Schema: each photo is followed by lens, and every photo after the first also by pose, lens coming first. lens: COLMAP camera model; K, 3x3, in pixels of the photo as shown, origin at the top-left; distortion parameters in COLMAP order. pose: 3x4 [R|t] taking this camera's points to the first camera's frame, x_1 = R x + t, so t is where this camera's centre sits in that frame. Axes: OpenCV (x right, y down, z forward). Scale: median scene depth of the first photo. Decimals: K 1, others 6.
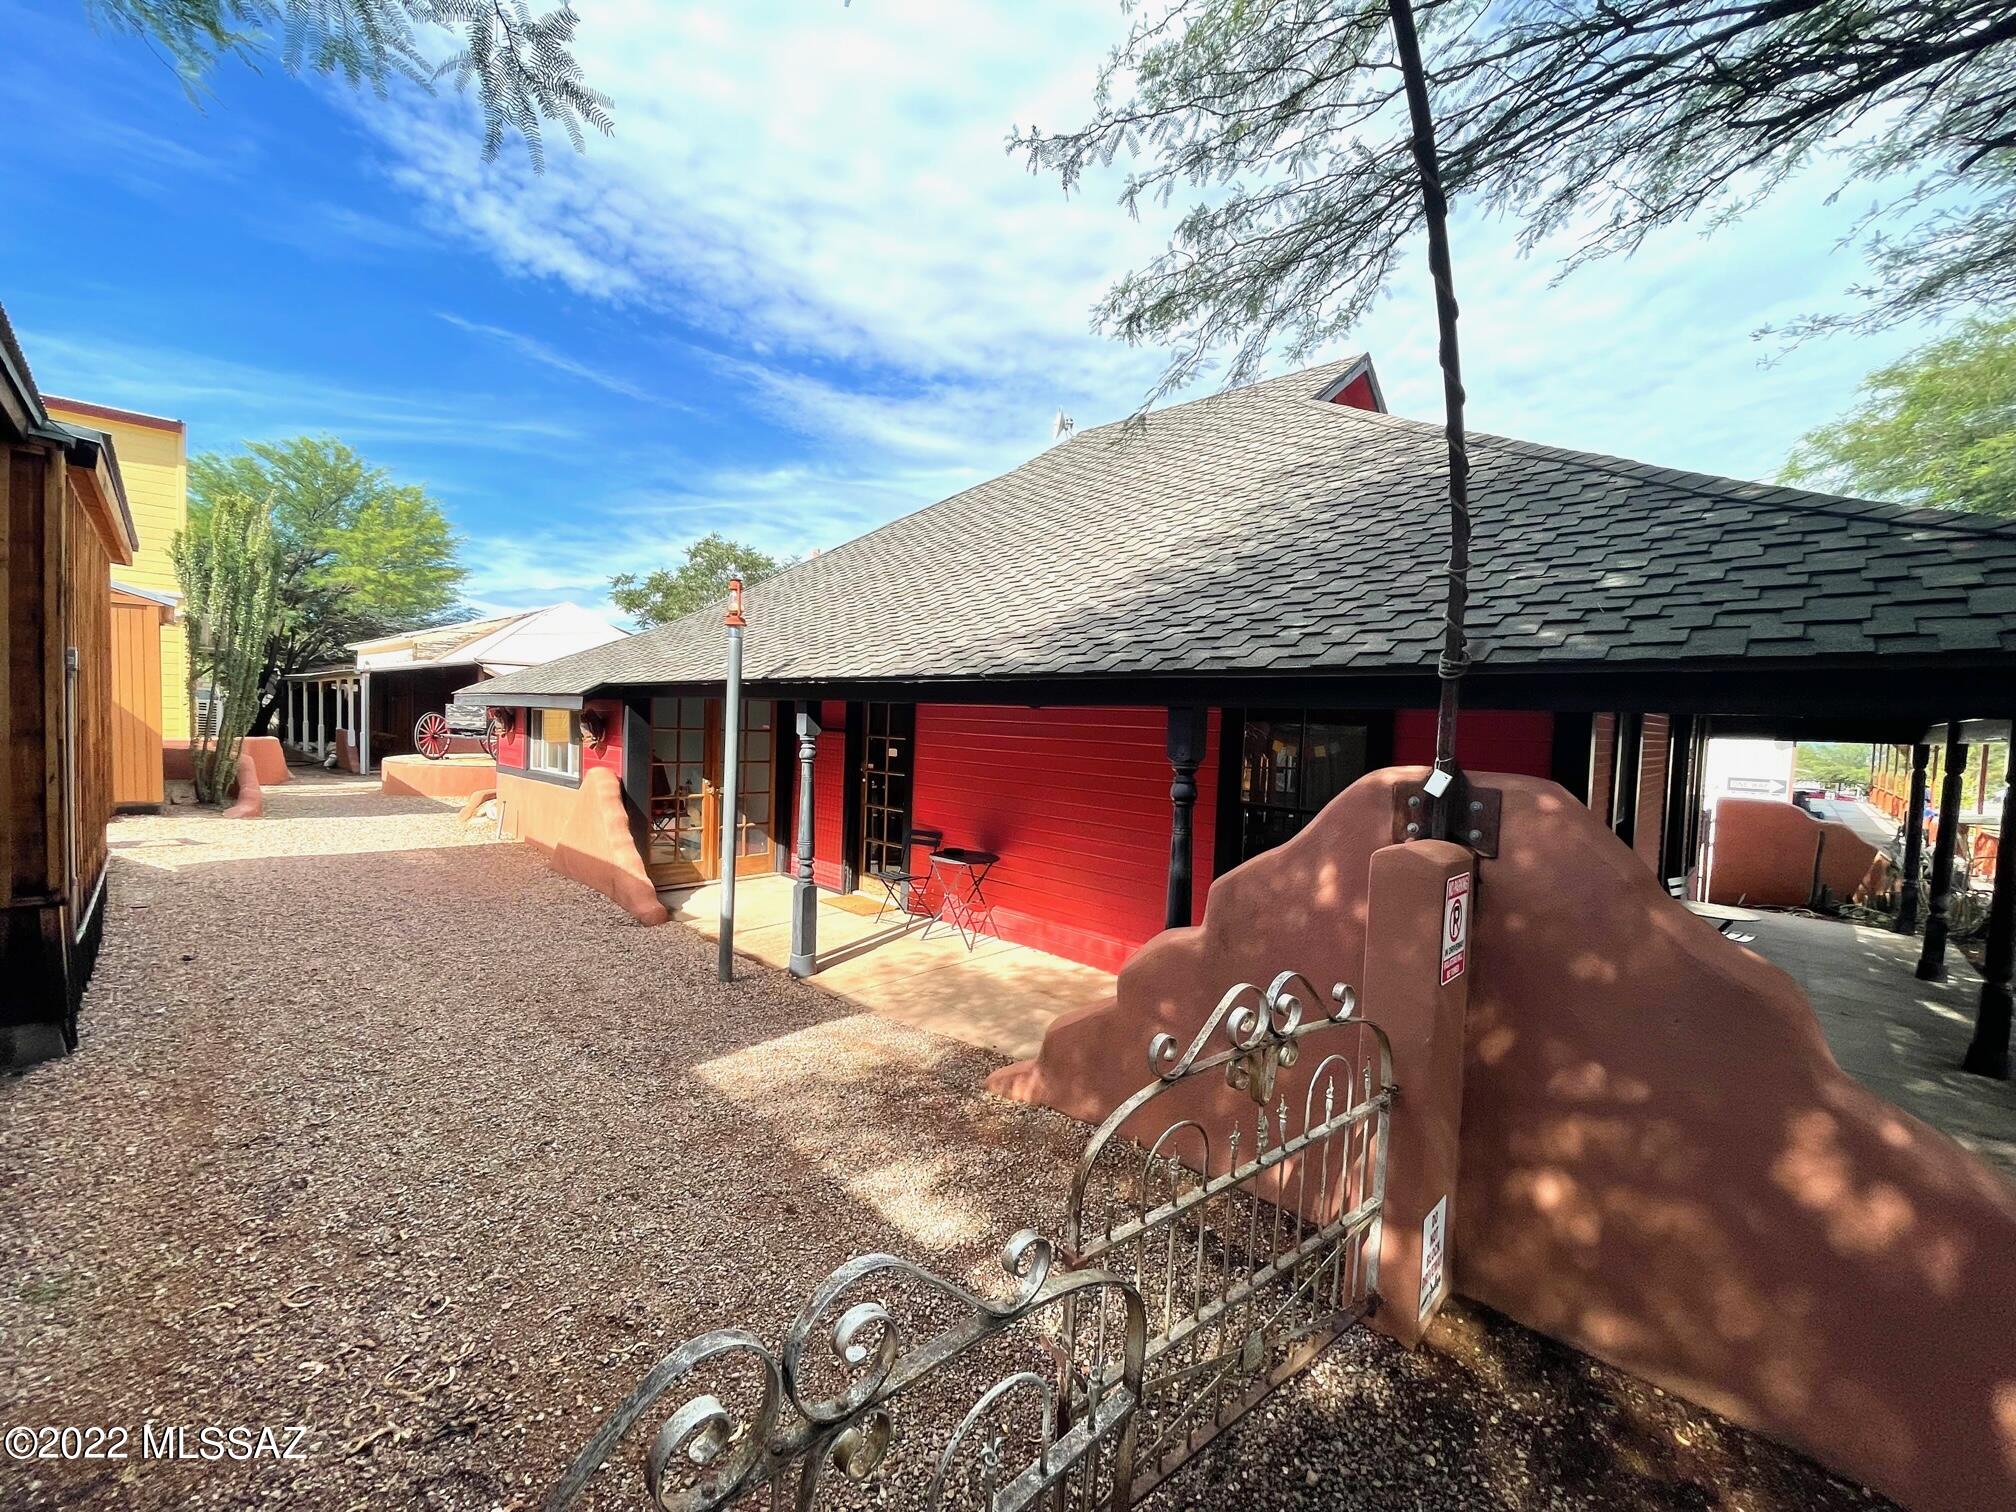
lens RADIAL K [[816.9, 0, 998.9], [0, 816.9, 757.7], [0, 0, 1]] dist [-0.000966, -0.000333]
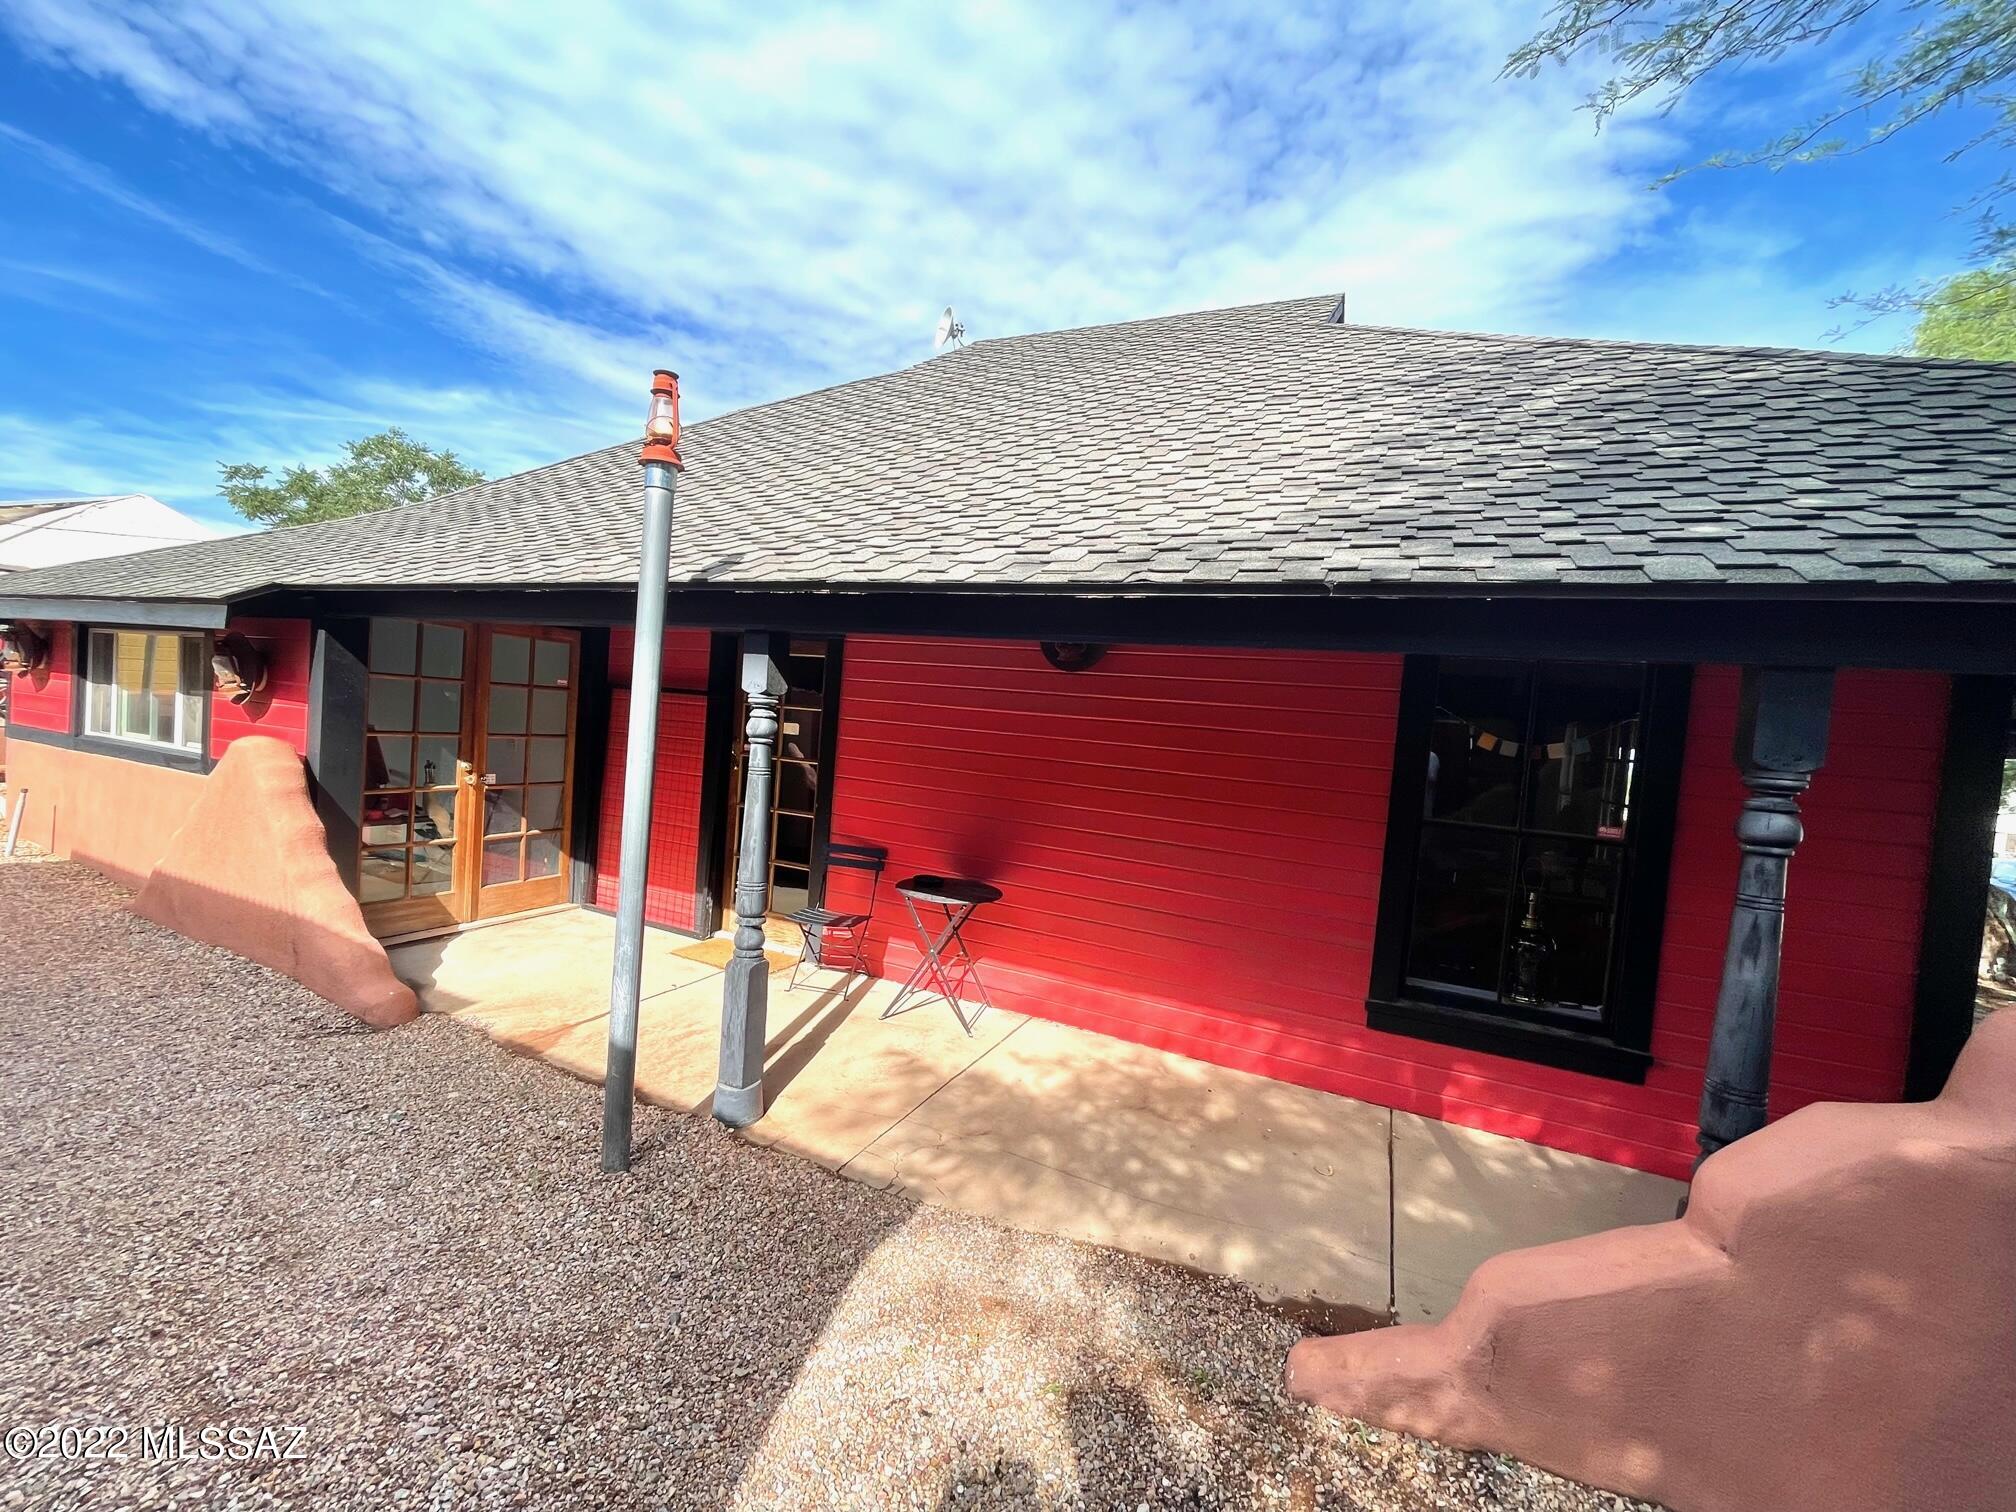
lens RADIAL K [[816.9, 0, 1003.3], [0, 816.9, 759.6], [0, 0, 1]] dist [-0.000966, -0.000333]
pose [[0.943252, 0.025911, 0.331067, -0.157387], [-0.032696, 0.999354, 0.014939, 0.002194], [-0.330466, -0.024916, 0.943489, 0.249392]]
